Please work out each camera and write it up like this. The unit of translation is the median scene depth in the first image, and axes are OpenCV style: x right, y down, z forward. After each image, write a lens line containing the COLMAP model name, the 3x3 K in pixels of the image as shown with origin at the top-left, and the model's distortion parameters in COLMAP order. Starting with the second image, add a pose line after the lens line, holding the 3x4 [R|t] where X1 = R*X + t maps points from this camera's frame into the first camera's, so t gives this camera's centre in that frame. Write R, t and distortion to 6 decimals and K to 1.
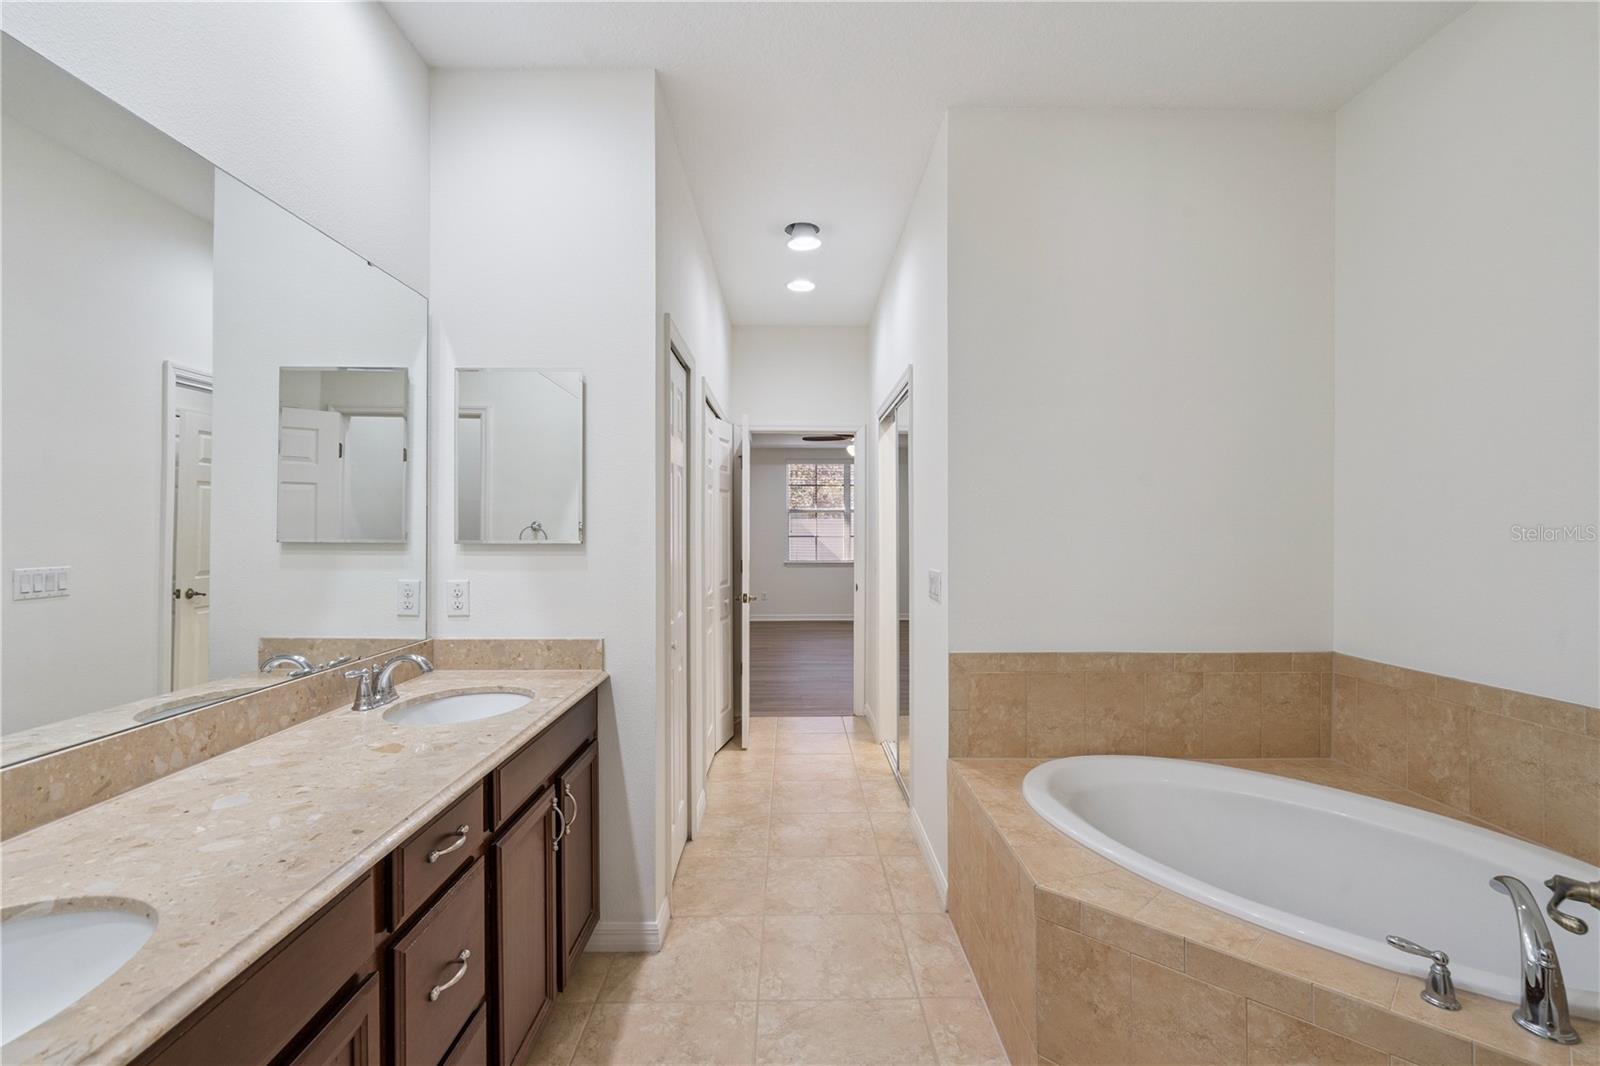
lens RADIAL K [[755.9, 0, 803.3], [0, 755.9, 532.1], [0, 0, 1]] dist [0.003556, 0.001331]
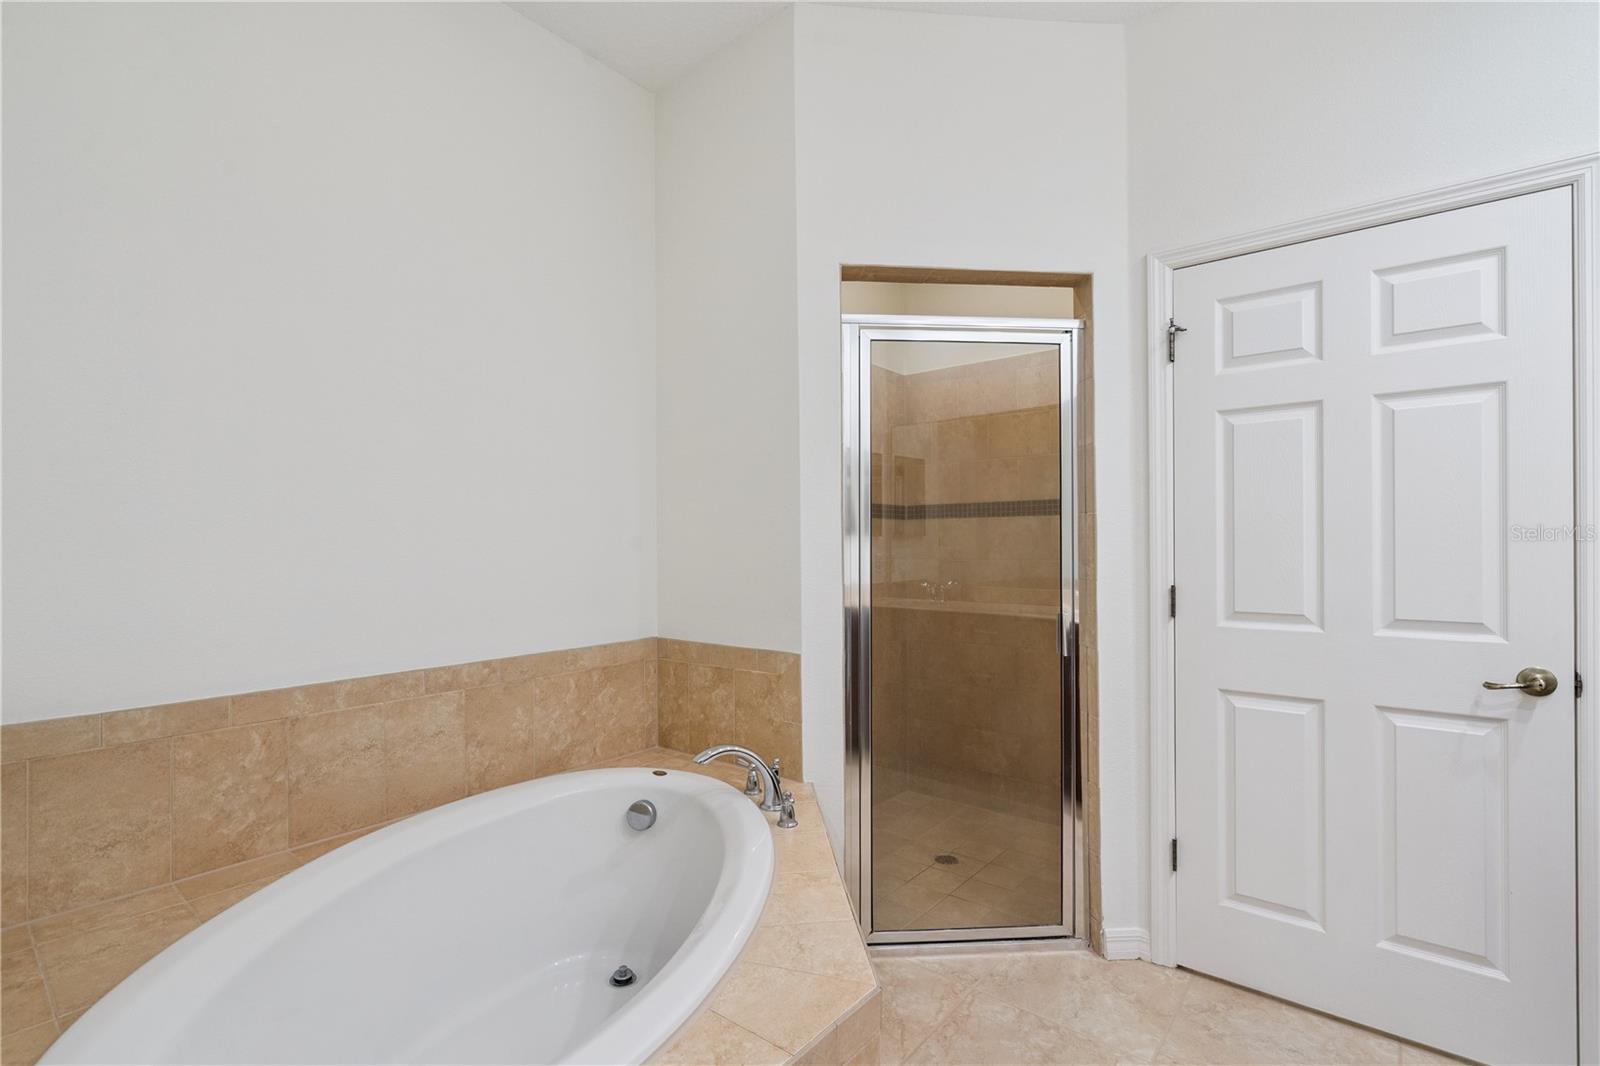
lens RADIAL K [[755.9, 0, 802.8], [0, 755.9, 542.5], [0, 0, 1]] dist [0.003556, 0.001331]
pose [[-0.762028, 0.001149, 0.647544, -0.107203], [0.003579, 0.999991, 0.002438, 0.051853], [-0.647535, 0.004175, -0.762025, 1.664660]]
